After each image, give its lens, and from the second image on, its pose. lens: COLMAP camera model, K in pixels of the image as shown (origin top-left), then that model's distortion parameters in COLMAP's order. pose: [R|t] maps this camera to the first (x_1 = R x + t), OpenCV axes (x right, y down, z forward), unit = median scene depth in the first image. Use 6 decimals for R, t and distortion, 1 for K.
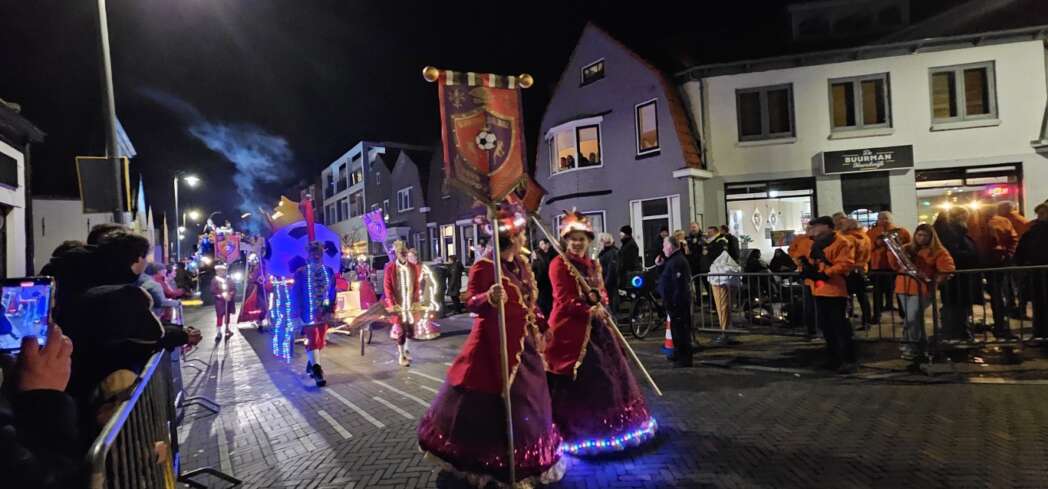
lens RADIAL K [[428.9, 0, 529.9], [0, 428.9, 243.5], [0, 0, 1]] dist [0.000574, 0.000002]
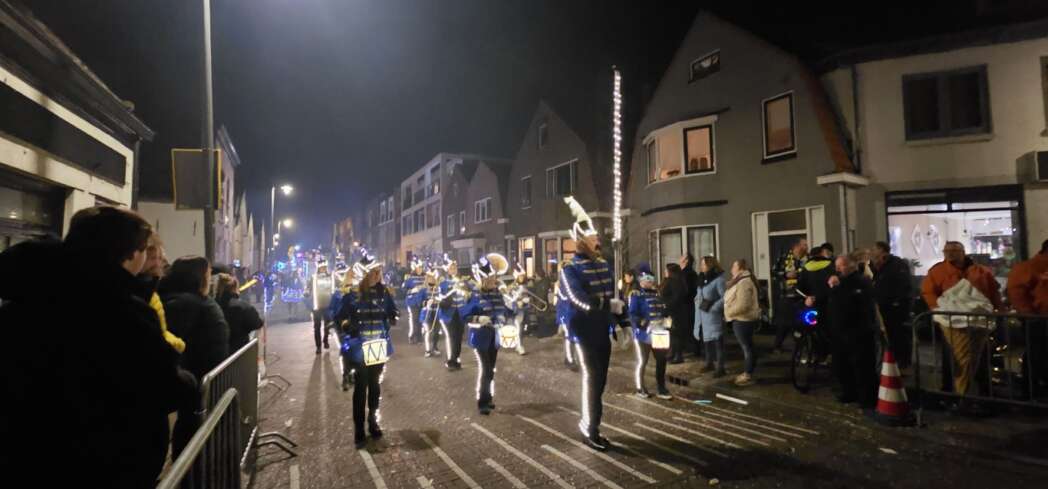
lens RADIAL K [[421.9, 0, 521.9], [0, 421.9, 244.0], [0, 0, 1]] dist [-0.003867, -0.000083]
pose [[0.987283, 0.027550, -0.156570, -0.090764], [-0.033233, 0.998876, -0.033793, 0.004861], [0.155463, 0.038567, 0.987089, 0.127236]]
